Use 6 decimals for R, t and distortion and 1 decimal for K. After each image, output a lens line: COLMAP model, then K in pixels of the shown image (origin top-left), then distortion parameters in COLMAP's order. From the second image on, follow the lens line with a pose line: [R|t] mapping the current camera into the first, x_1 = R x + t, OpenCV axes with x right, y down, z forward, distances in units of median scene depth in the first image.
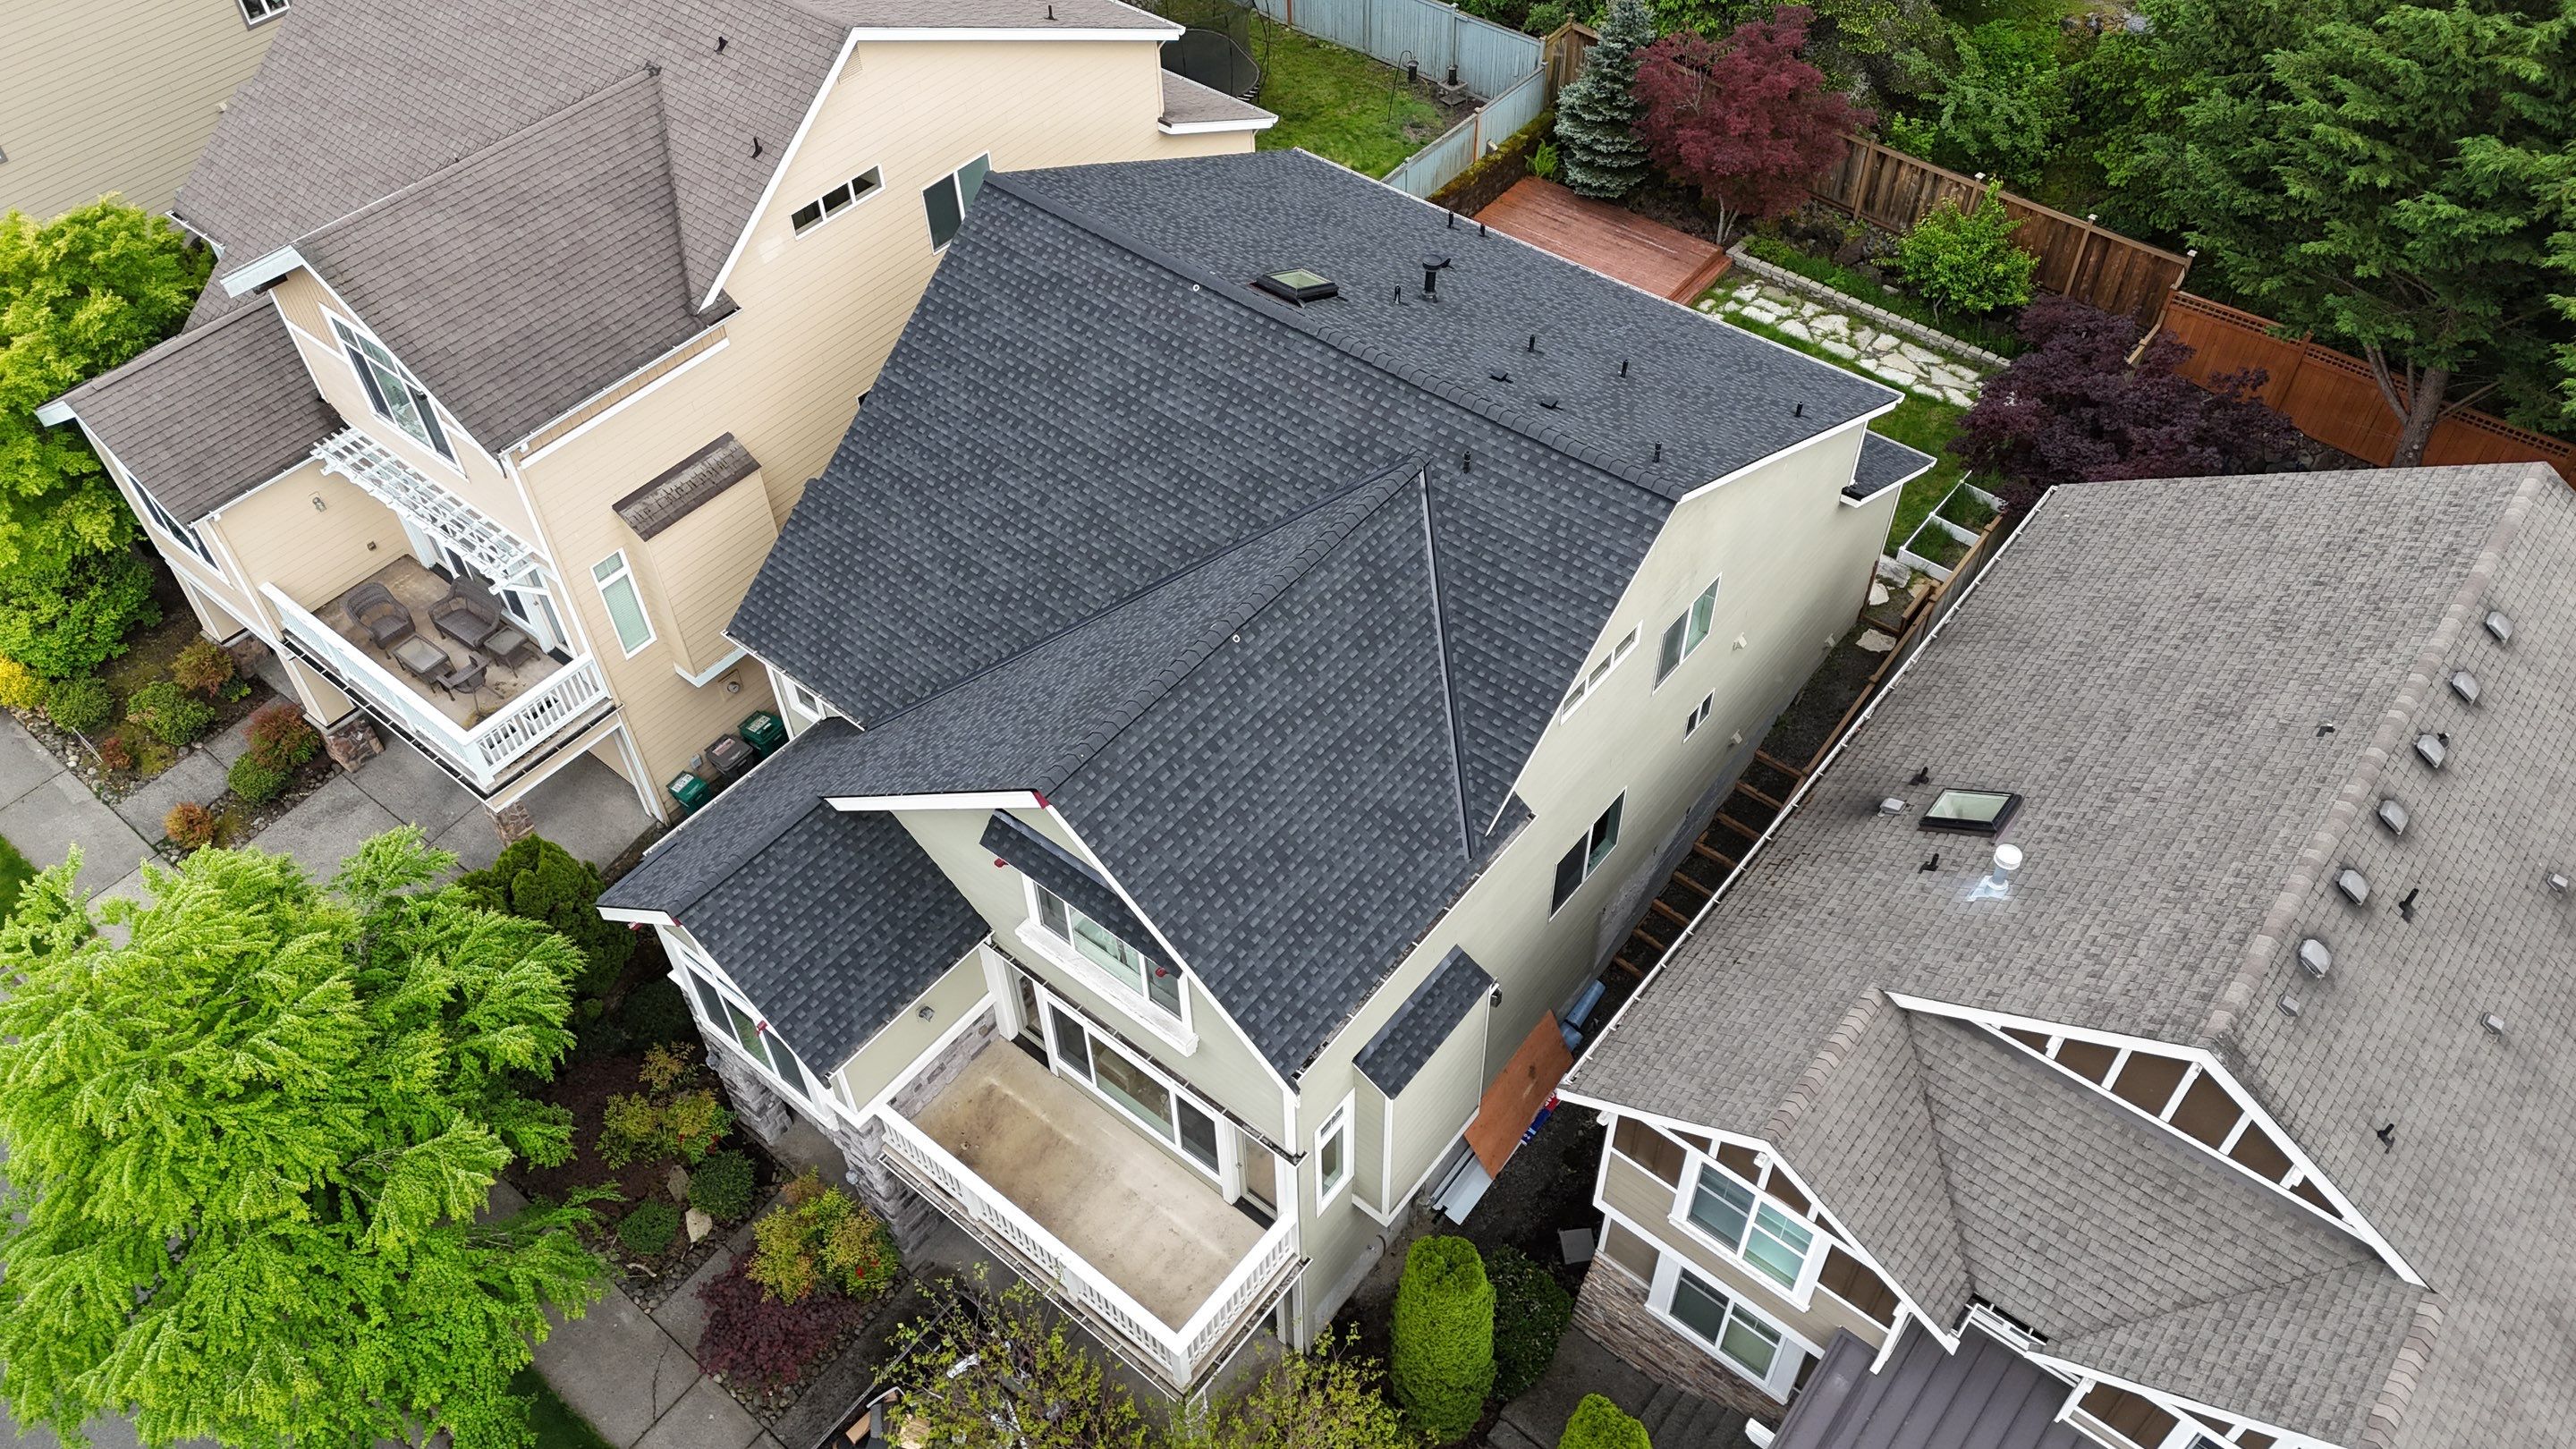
lens RADIAL K [[1887.0, 0, 1289.3], [0, 1887.0, 717.9], [0, 0, 1]] dist [0.072738, -0.070061]
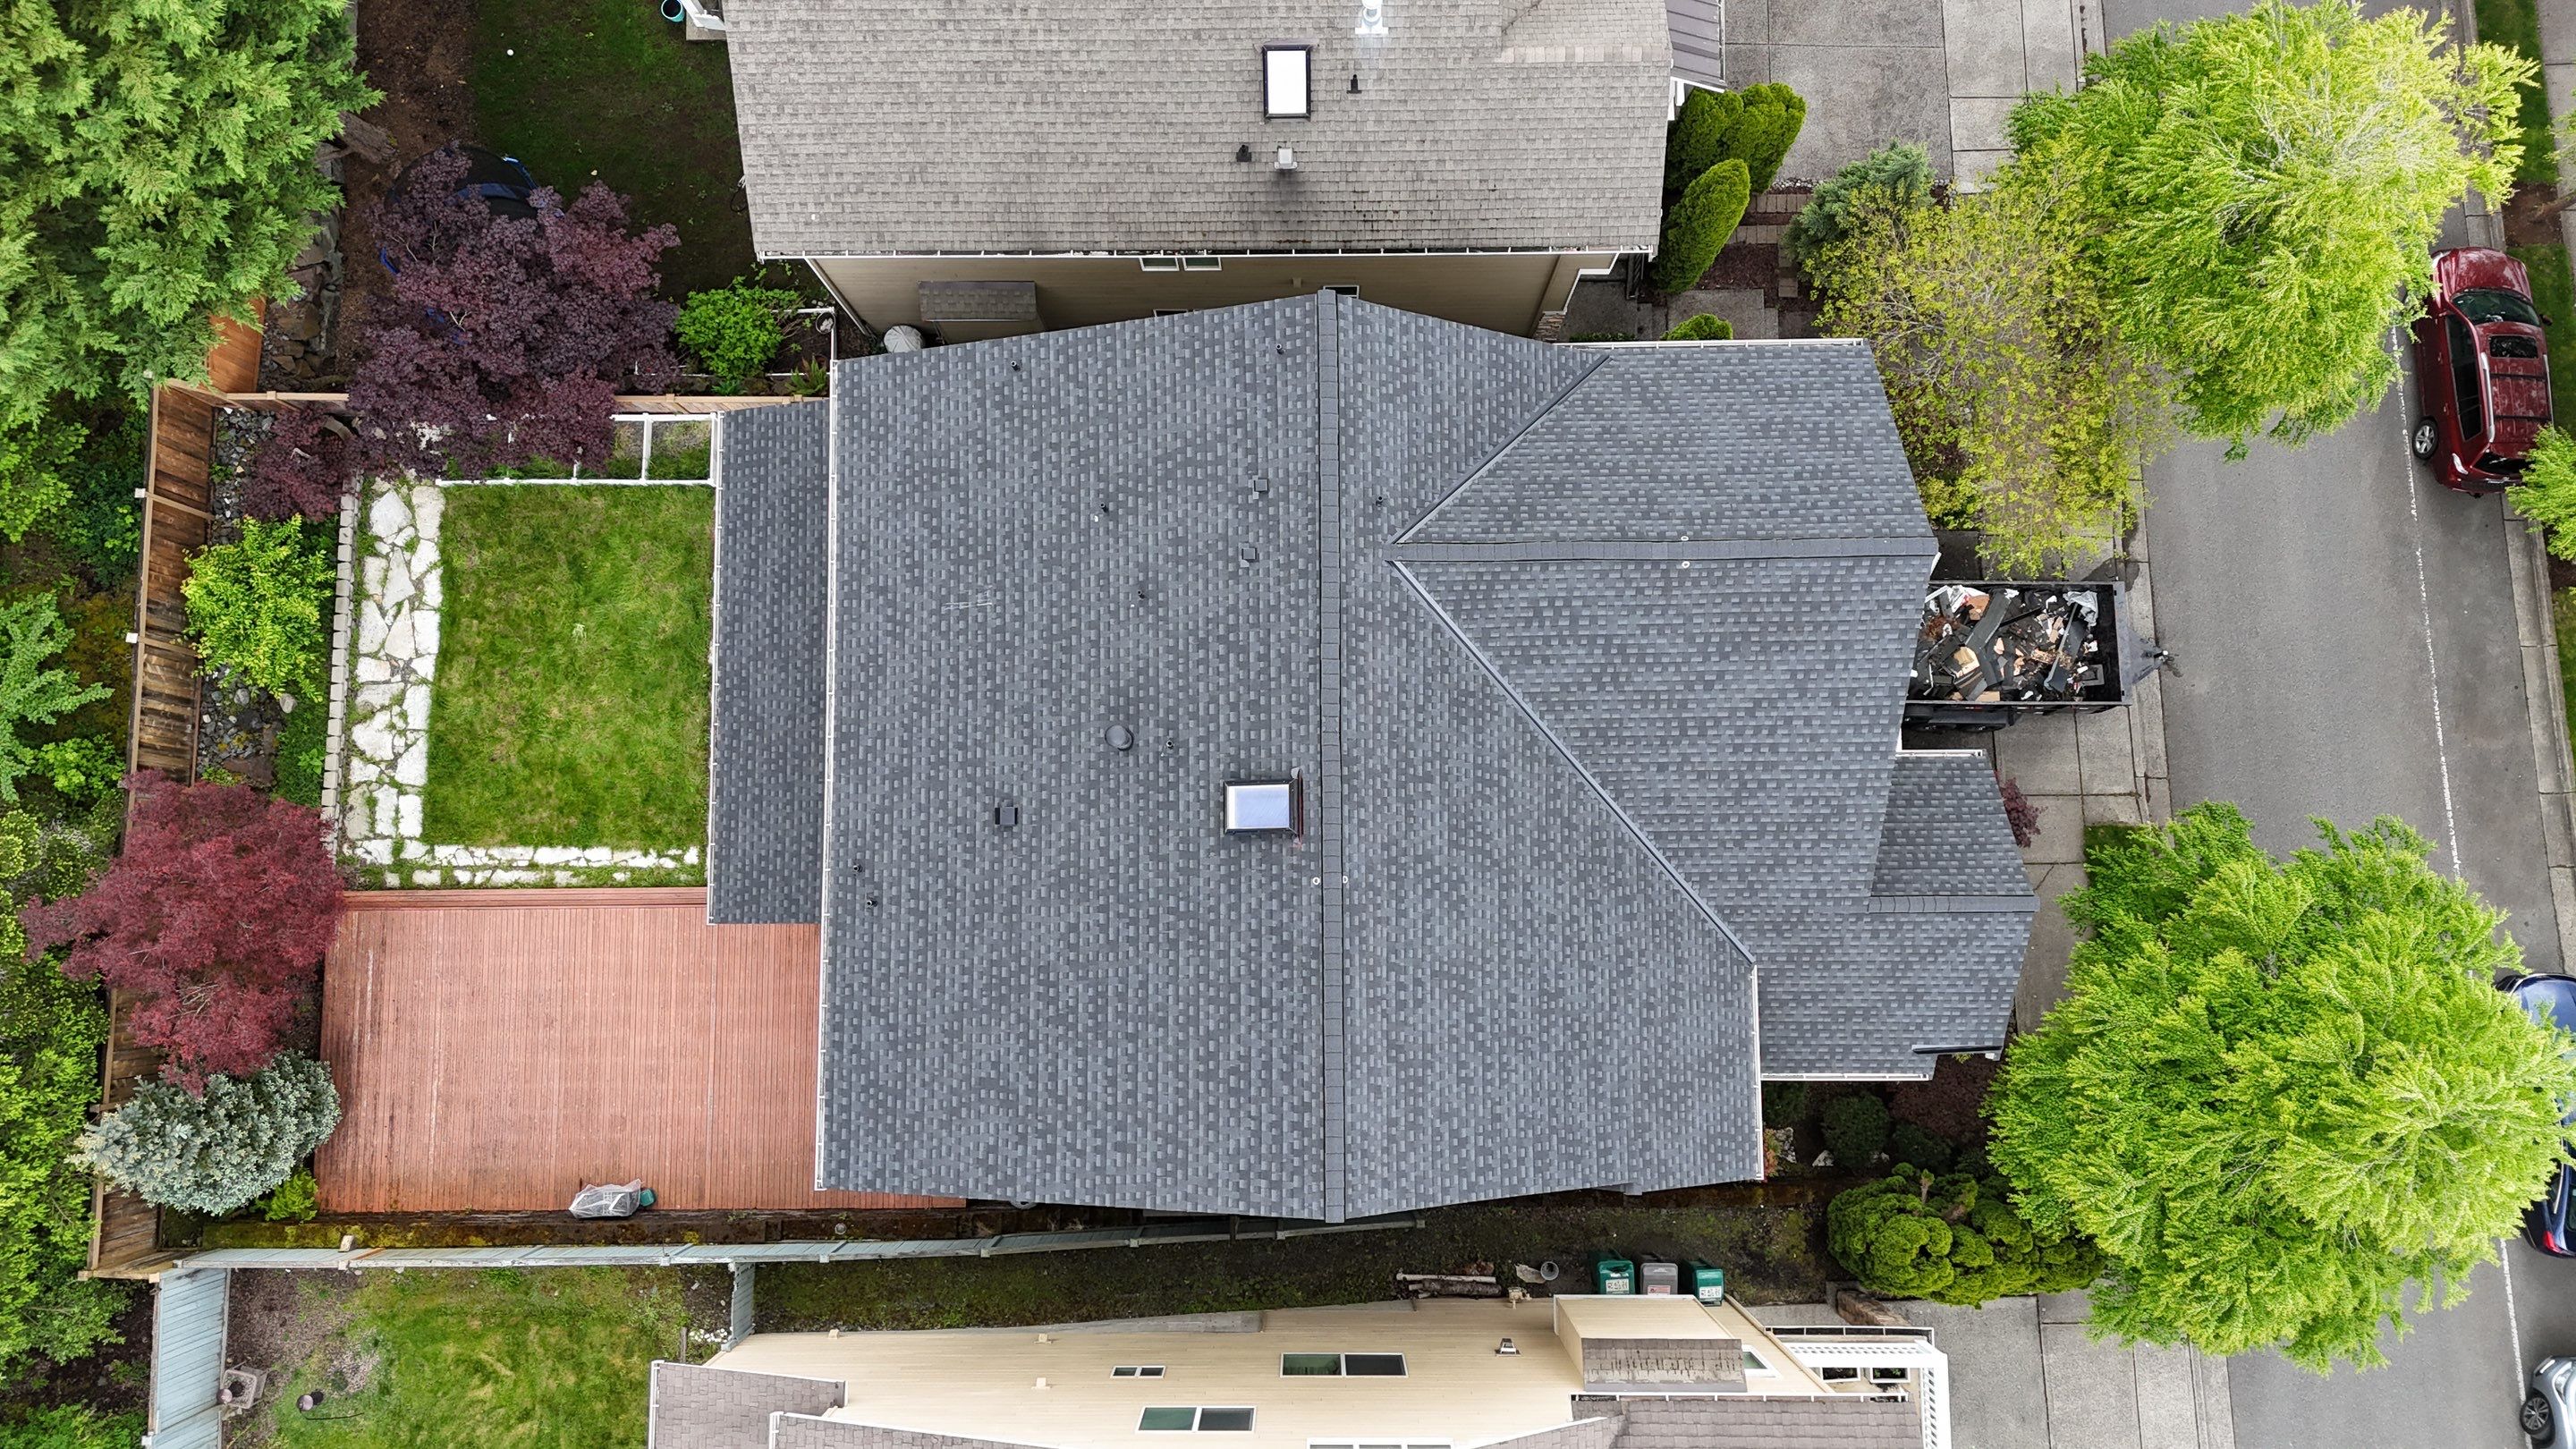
lens RADIAL K [[1887.0, 0, 1289.3], [0, 1887.0, 717.9], [0, 0, 1]] dist [0.072738, -0.070061]
pose [[-0.631093, -0.768882, 0.102675, -0.057838], [0.586088, -0.385920, 0.712437, -0.762135], [-0.508156, 0.509790, 0.694184, 0.299358]]
